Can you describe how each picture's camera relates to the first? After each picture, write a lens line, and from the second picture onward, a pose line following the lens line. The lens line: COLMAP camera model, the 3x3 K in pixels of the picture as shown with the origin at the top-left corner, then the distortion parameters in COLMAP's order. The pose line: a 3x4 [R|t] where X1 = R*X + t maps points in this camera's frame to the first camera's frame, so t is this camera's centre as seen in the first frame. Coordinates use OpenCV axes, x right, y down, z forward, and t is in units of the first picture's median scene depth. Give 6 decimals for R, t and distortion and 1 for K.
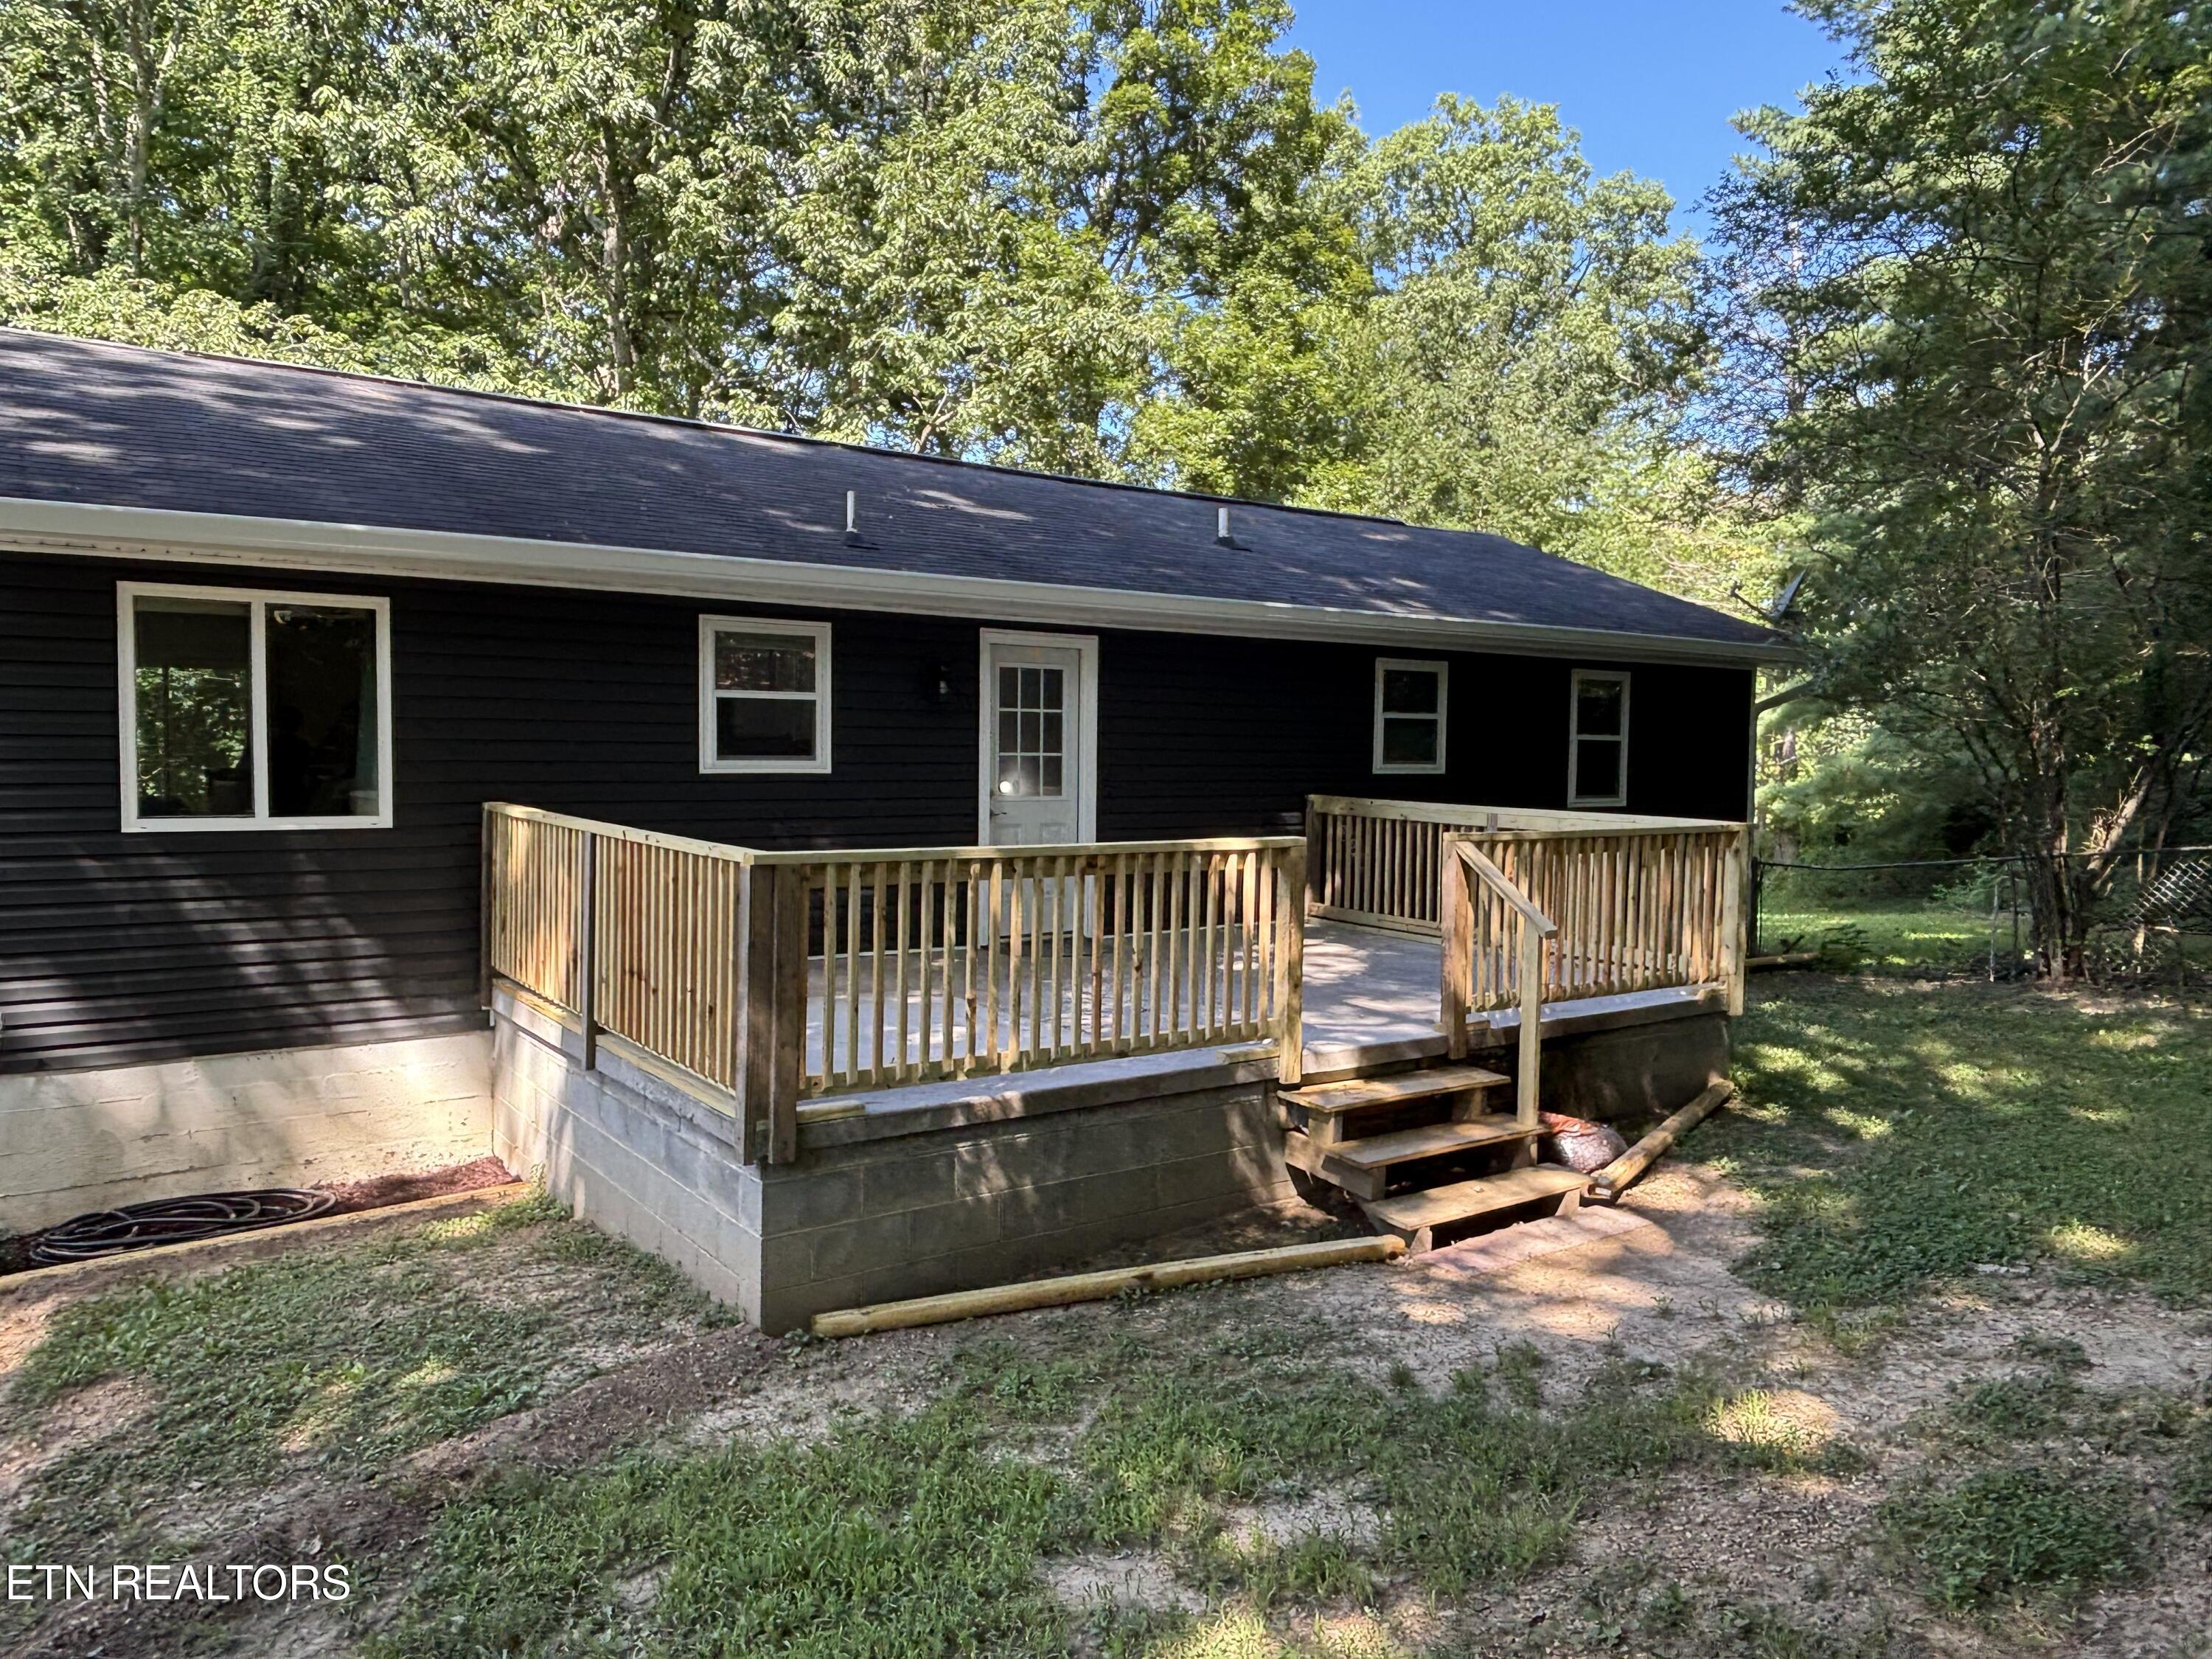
lens RADIAL K [[1521.2, 0, 1106.0], [0, 1521.2, 829.5], [0, 0, 1]] dist [0.047886, -0.076196]
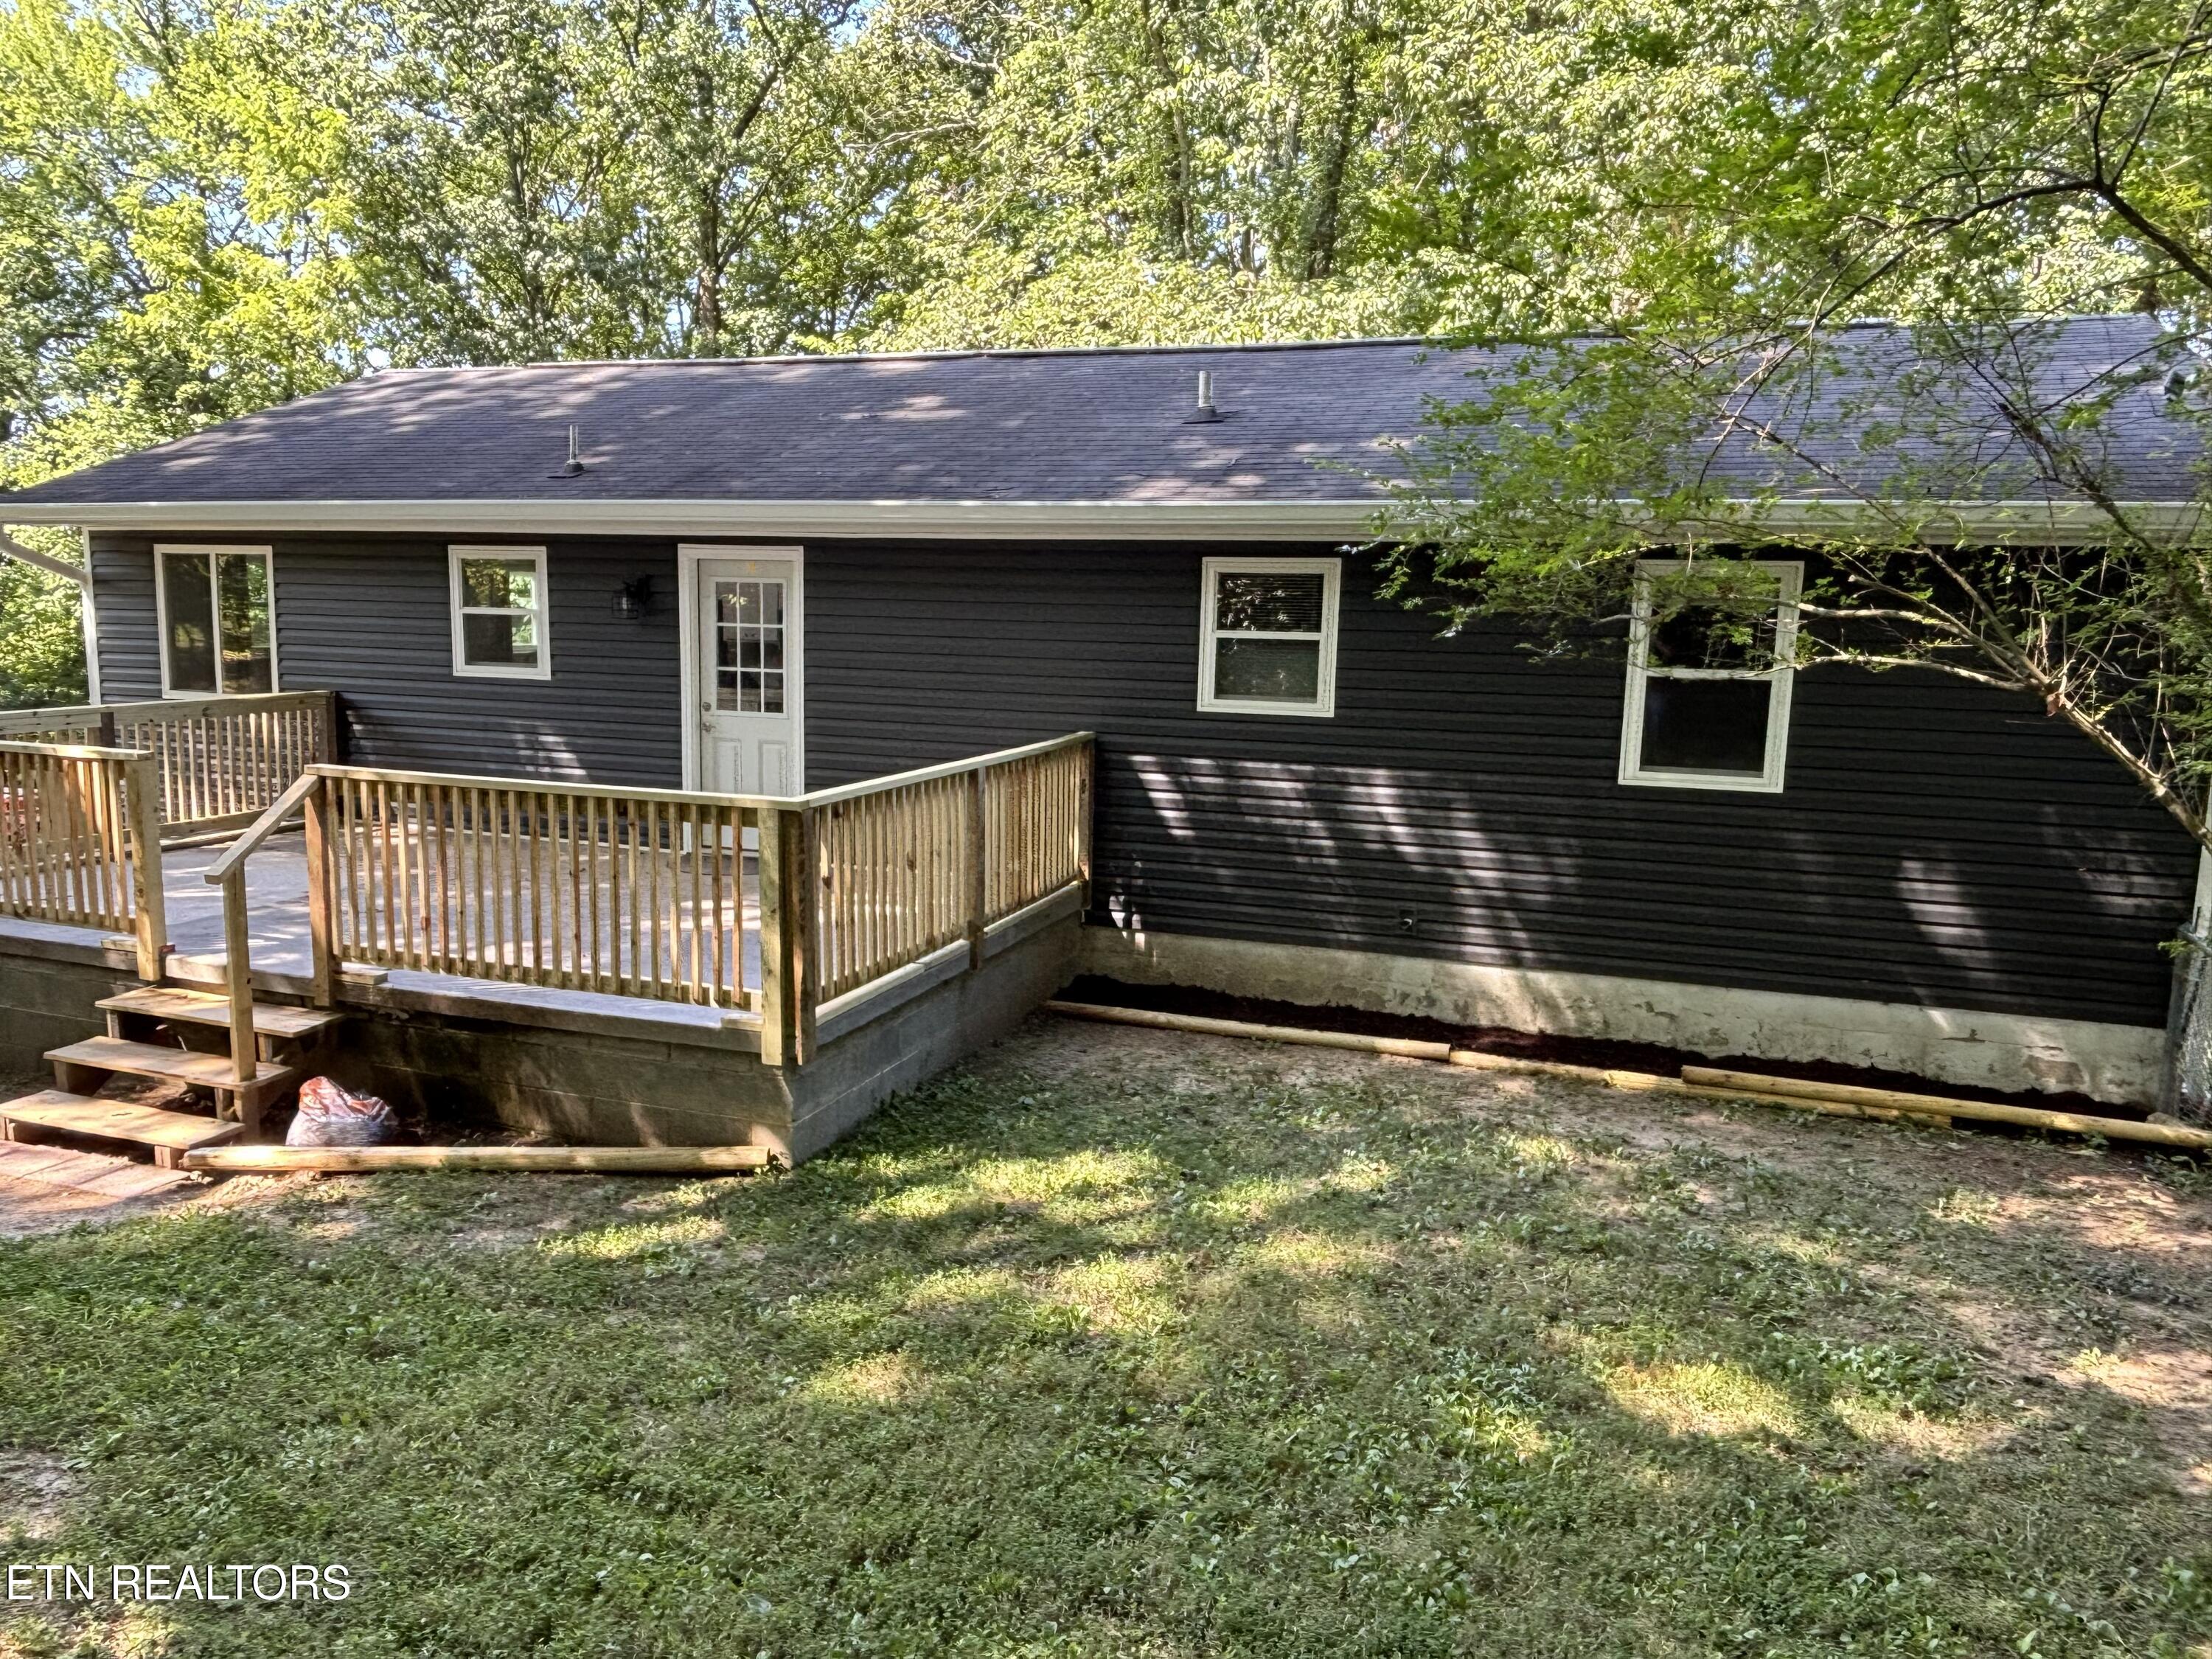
lens RADIAL K [[1521.2, 0, 1106.0], [0, 1521.2, 829.5], [0, 0, 1]] dist [0.047886, -0.076196]
pose [[0.572812, 0.115039, -0.811574, 0.968137], [-0.063397, 0.993355, 0.096060, -0.059669], [0.817231, -0.003573, 0.576299, 0.653915]]
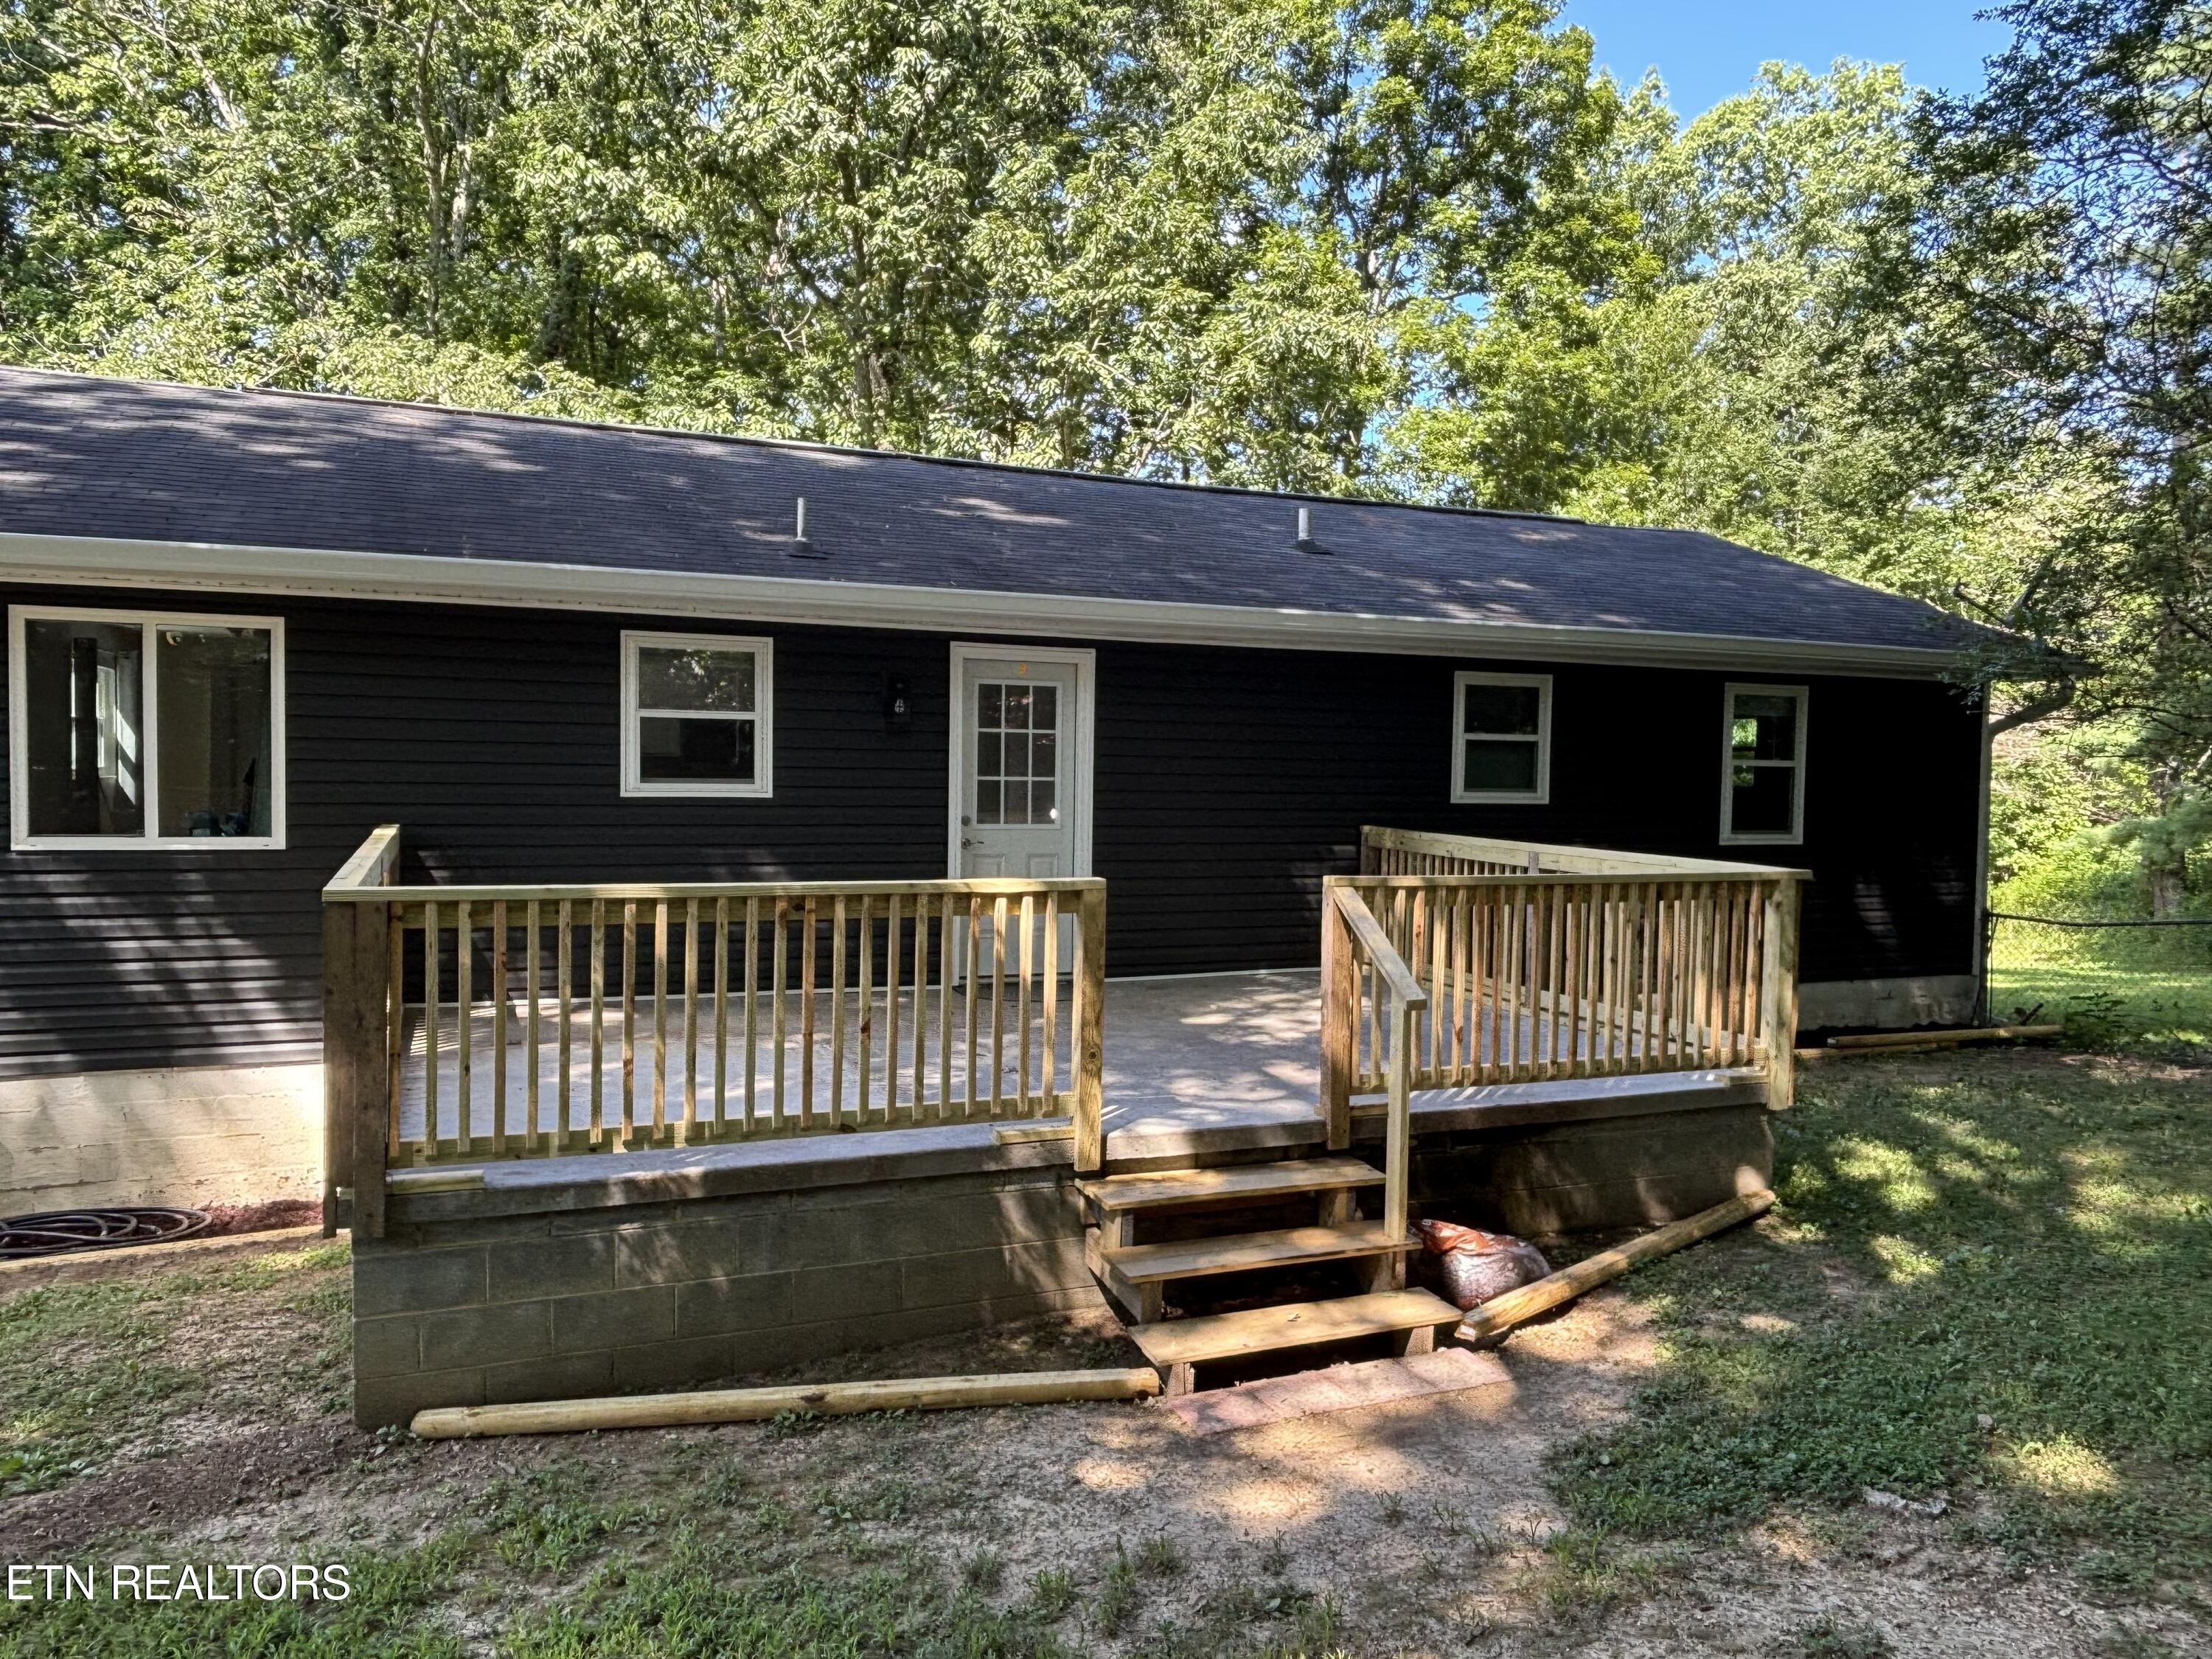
lens RADIAL K [[1521.2, 0, 1106.0], [0, 1521.2, 829.5], [0, 0, 1]] dist [0.047886, -0.076196]
pose [[0.975188, 0.013565, -0.220964, 0.220566], [-0.016846, 0.999774, -0.012970, -0.008058], [0.220738, 0.016371, 0.975196, 0.123162]]
